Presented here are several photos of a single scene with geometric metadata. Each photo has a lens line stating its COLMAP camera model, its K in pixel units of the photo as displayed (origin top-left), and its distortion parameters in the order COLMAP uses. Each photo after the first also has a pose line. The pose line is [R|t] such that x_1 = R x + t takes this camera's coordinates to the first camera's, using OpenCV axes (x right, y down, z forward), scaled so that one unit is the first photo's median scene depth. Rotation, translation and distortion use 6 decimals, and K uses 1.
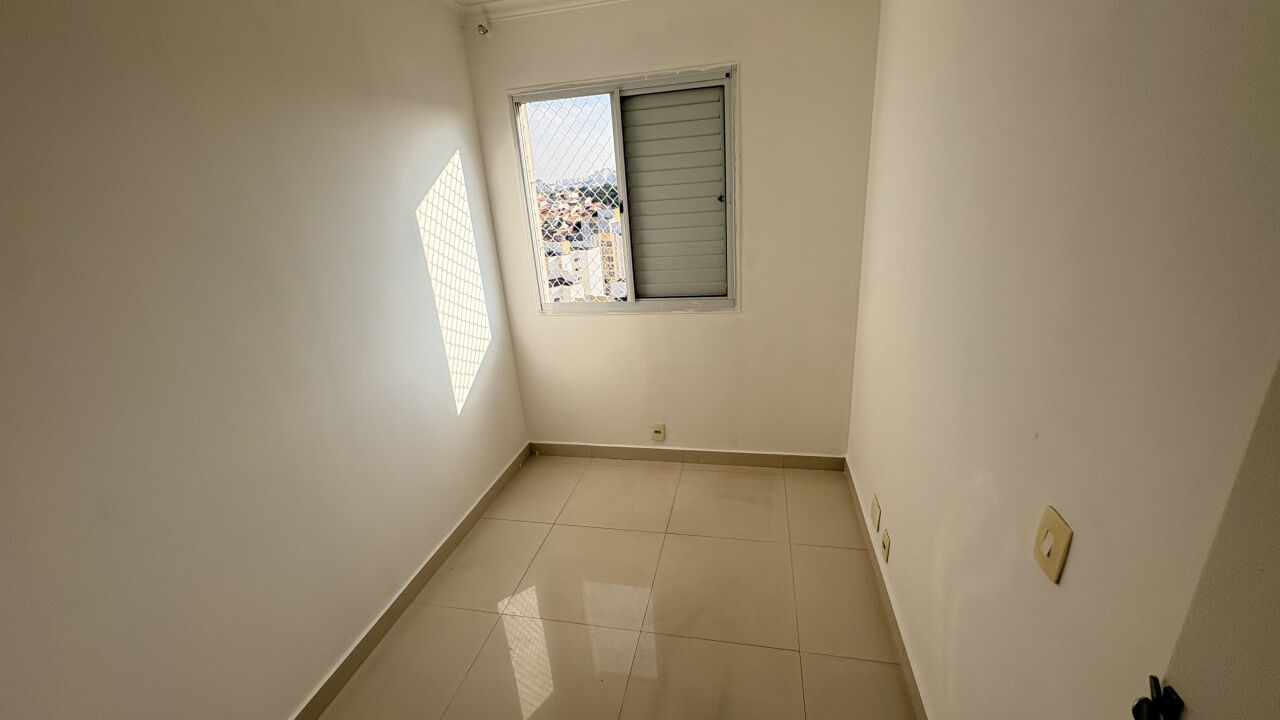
lens RADIAL K [[507.4, 0, 641.6], [0, 507.4, 366.4], [0, 0, 1]] dist [0.003329, 0.000206]
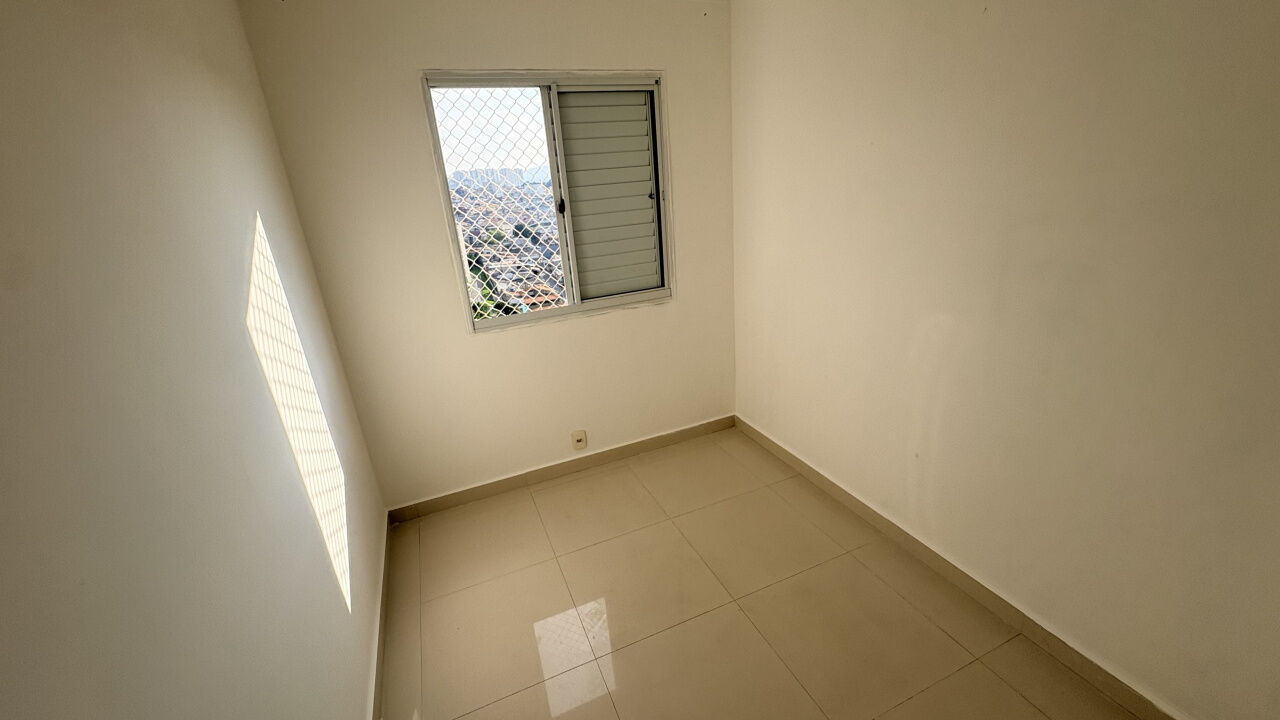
lens RADIAL K [[507.4, 0, 640.2], [0, 507.4, 354.6], [0, 0, 1]] dist [0.003329, 0.000206]
pose [[0.815337, -0.183752, 0.549054, -0.513457], [0.211255, 0.977340, 0.013376, -0.025694], [-0.539070, 0.105084, 0.835680, 0.162115]]
